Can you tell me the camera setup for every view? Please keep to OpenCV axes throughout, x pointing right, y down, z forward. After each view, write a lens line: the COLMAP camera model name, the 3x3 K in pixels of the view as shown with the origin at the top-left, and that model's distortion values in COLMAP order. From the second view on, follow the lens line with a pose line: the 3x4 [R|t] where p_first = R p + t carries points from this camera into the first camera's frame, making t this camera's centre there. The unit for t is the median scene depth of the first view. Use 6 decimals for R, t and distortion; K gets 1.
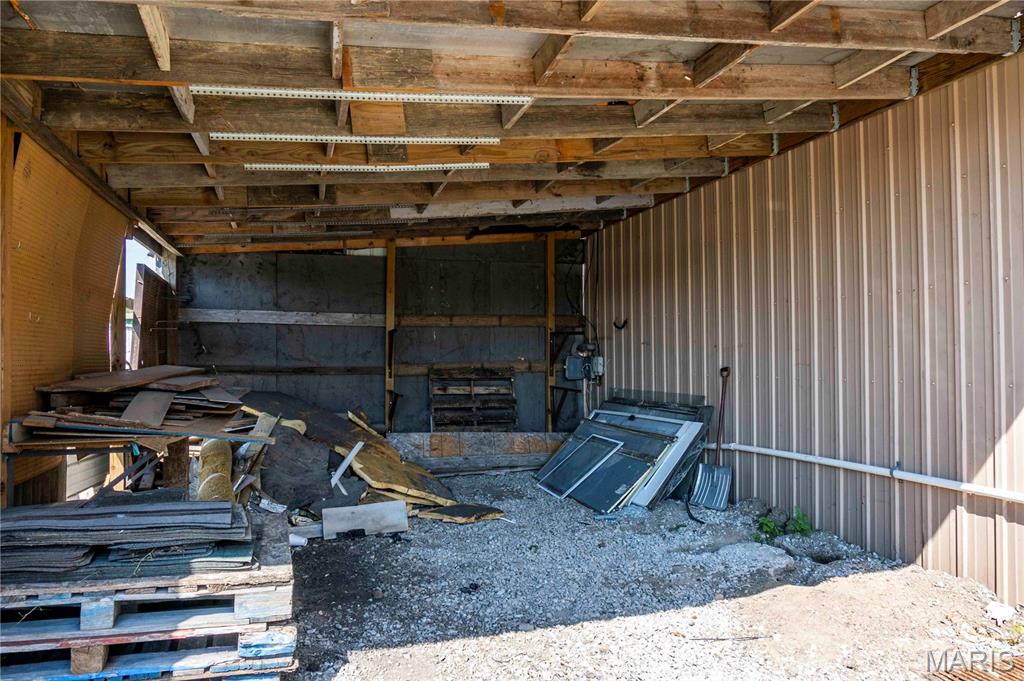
lens RADIAL K [[699.4, 0, 515.1], [0, 699.4, 343.8], [0, 0, 1]] dist [-0.005160, 0.002176]
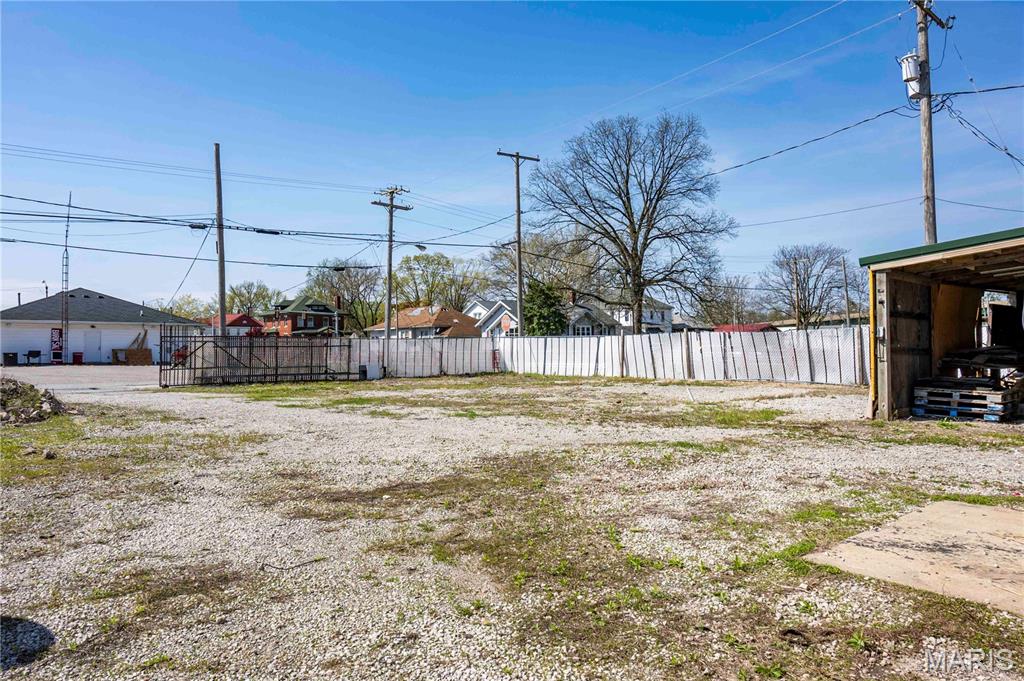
lens RADIAL K [[699.4, 0, 513.3], [0, 699.4, 343.4], [0, 0, 1]] dist [-0.005160, 0.002176]
pose [[0.376647, -0.008531, -0.926317, 2.602861], [0.033972, 0.999412, 0.004609, -0.102181], [0.925734, -0.033205, 0.376716, -3.482386]]
